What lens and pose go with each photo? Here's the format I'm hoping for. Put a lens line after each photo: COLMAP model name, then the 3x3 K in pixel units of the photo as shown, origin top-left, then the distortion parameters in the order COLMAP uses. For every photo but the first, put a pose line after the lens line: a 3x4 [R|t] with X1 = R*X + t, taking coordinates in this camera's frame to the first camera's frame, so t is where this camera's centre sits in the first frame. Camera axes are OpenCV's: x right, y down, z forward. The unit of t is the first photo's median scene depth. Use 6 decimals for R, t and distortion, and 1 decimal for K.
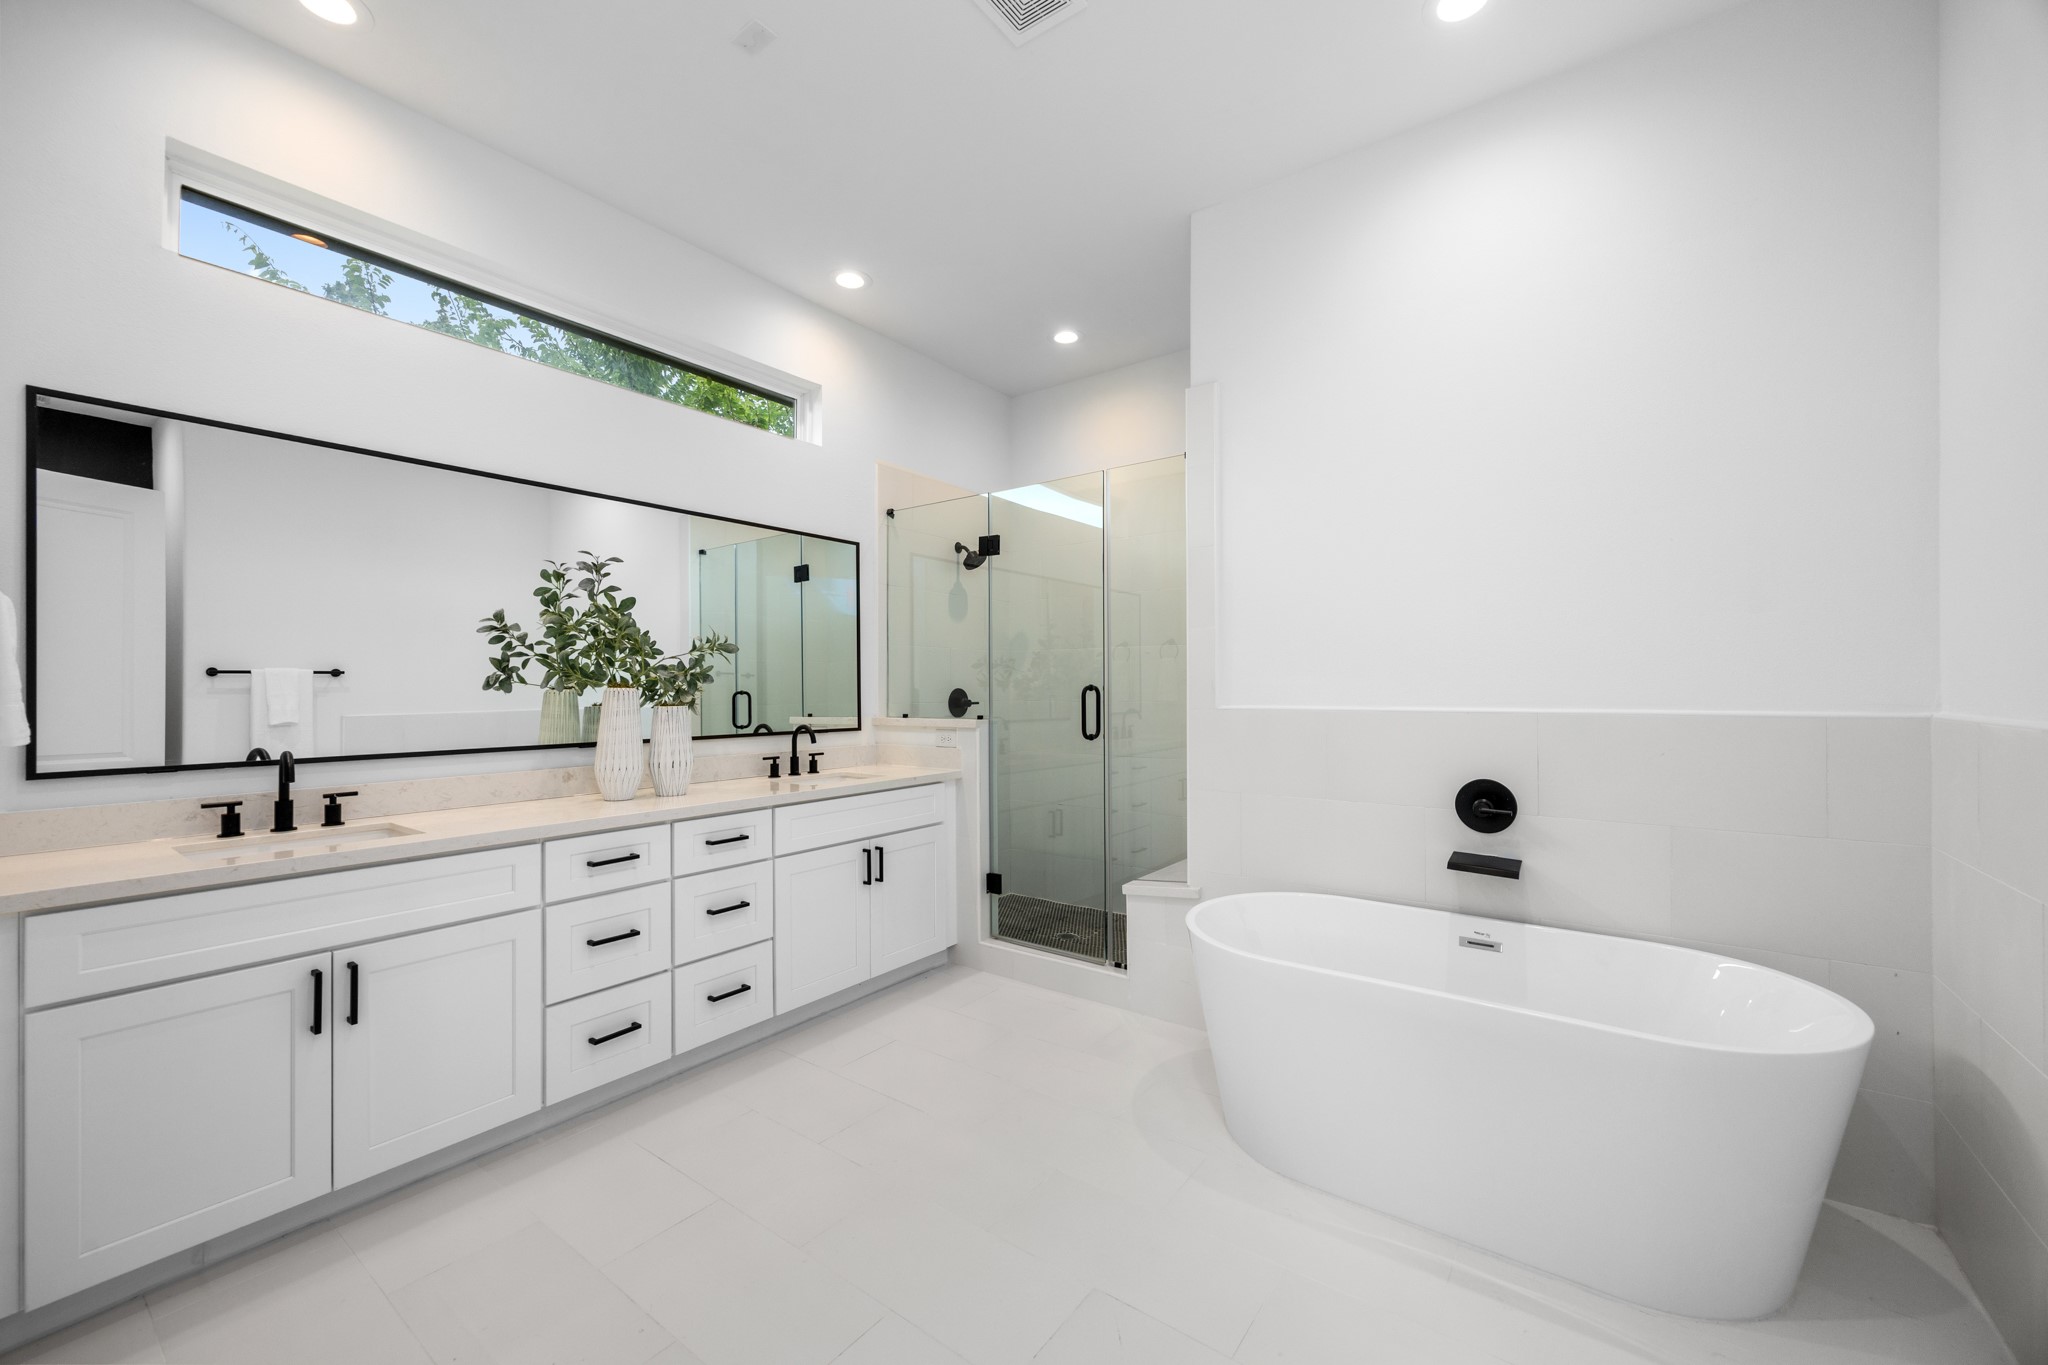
lens RADIAL K [[779.9, 0, 1016.6], [0, 779.9, 676.4], [0, 0, 1]] dist [0.000163, 0.000082]
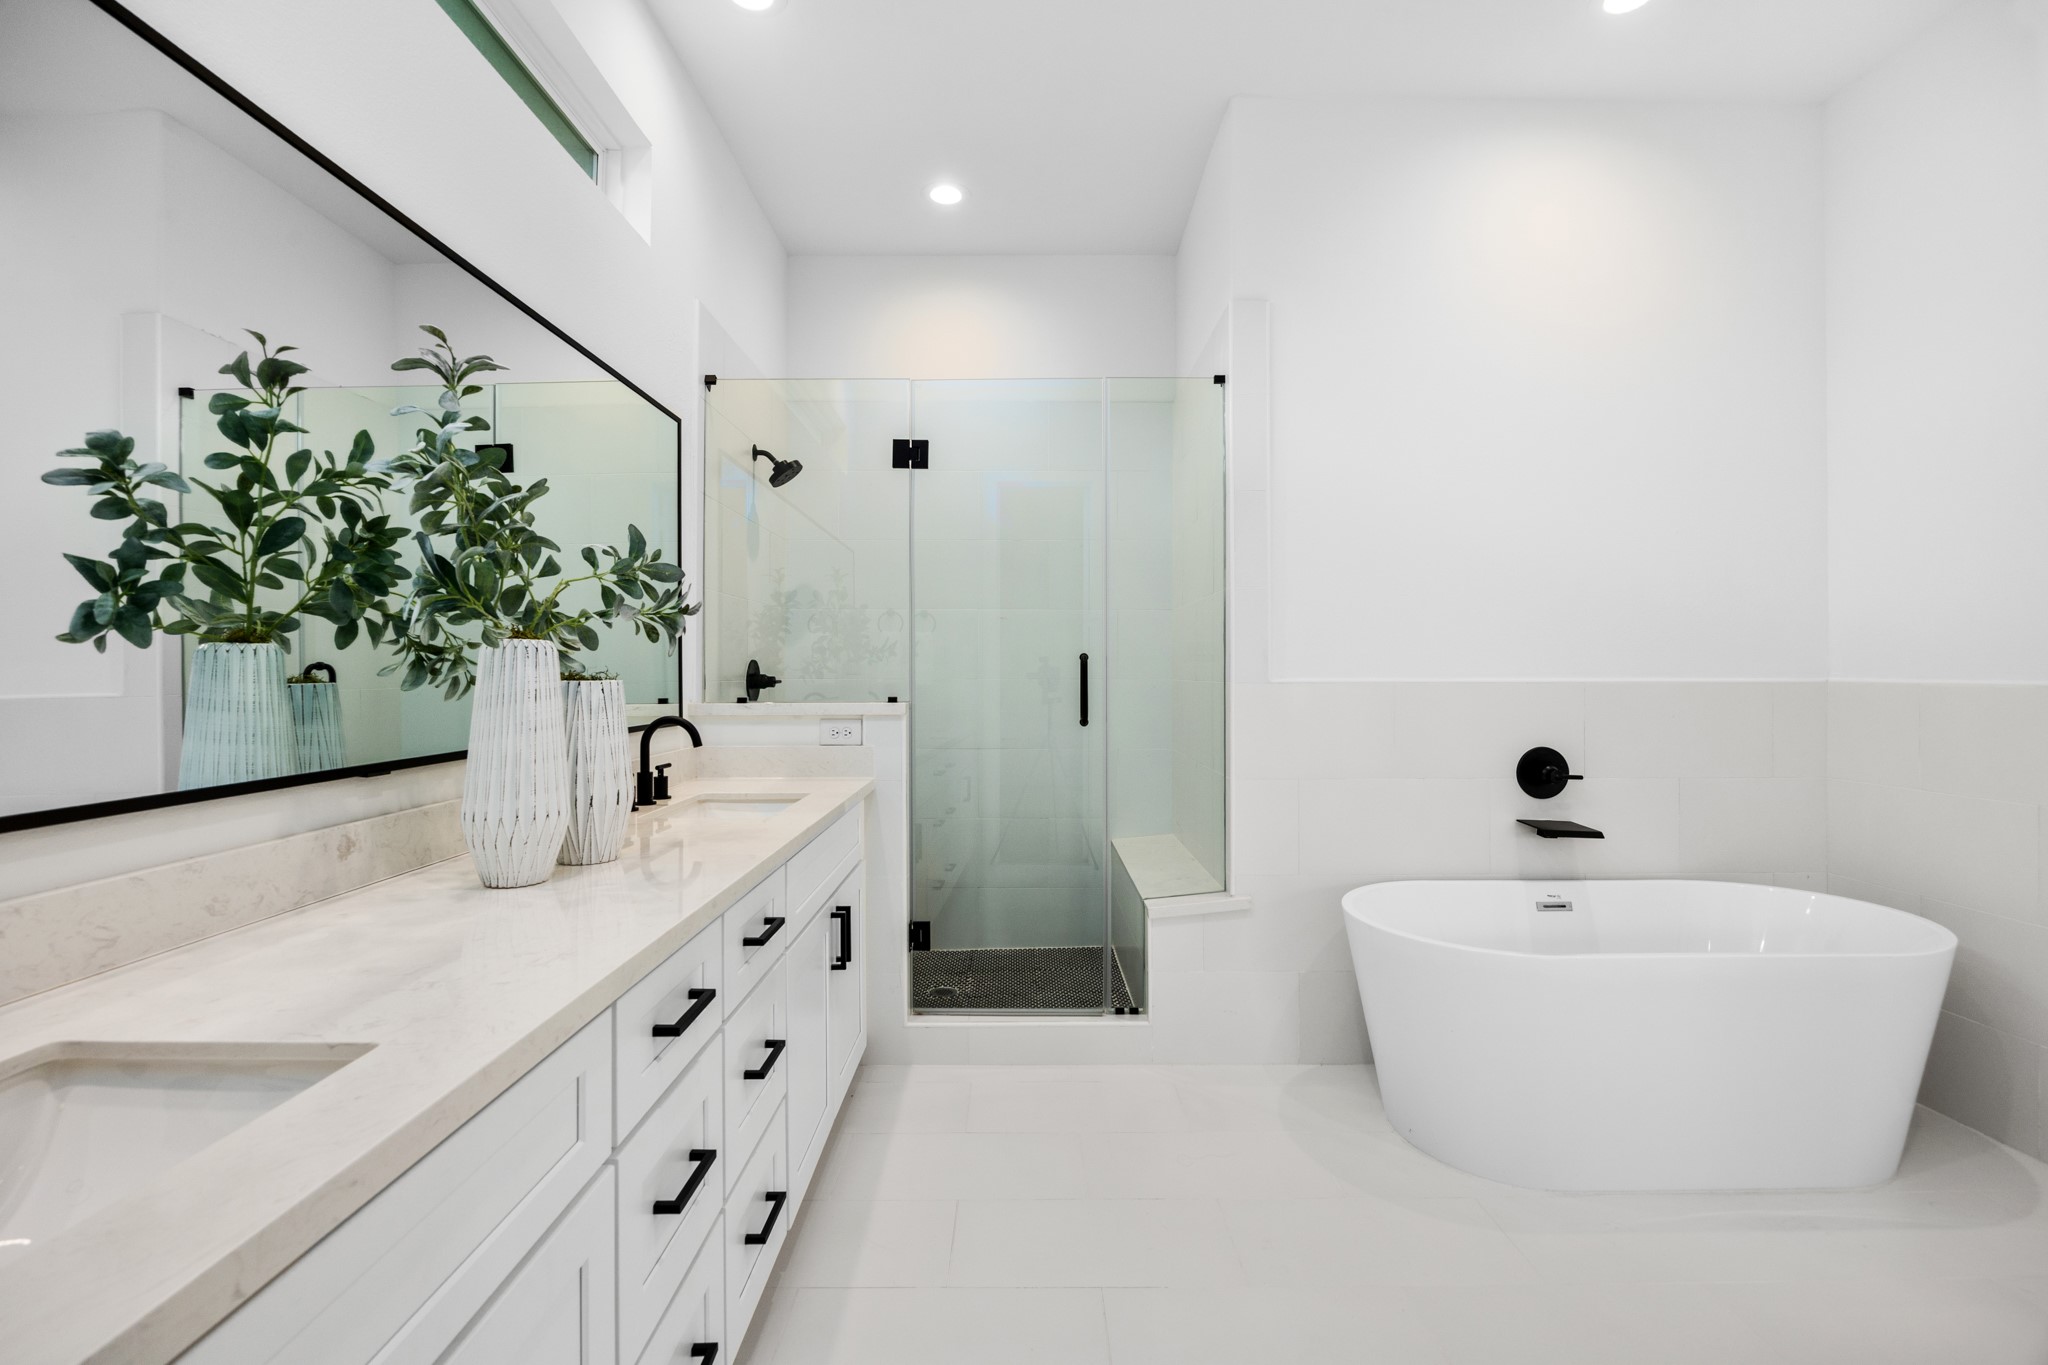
lens RADIAL K [[903.9, 0, 1020.1], [0, 903.9, 658.6], [0, 0, 1]] dist [-0.001167, 0.000050]
pose [[0.804517, 0.011677, 0.593815, -0.565356], [-0.011455, 0.999926, -0.004143, 0.023087], [-0.593819, -0.003469, 0.804591, 0.375482]]
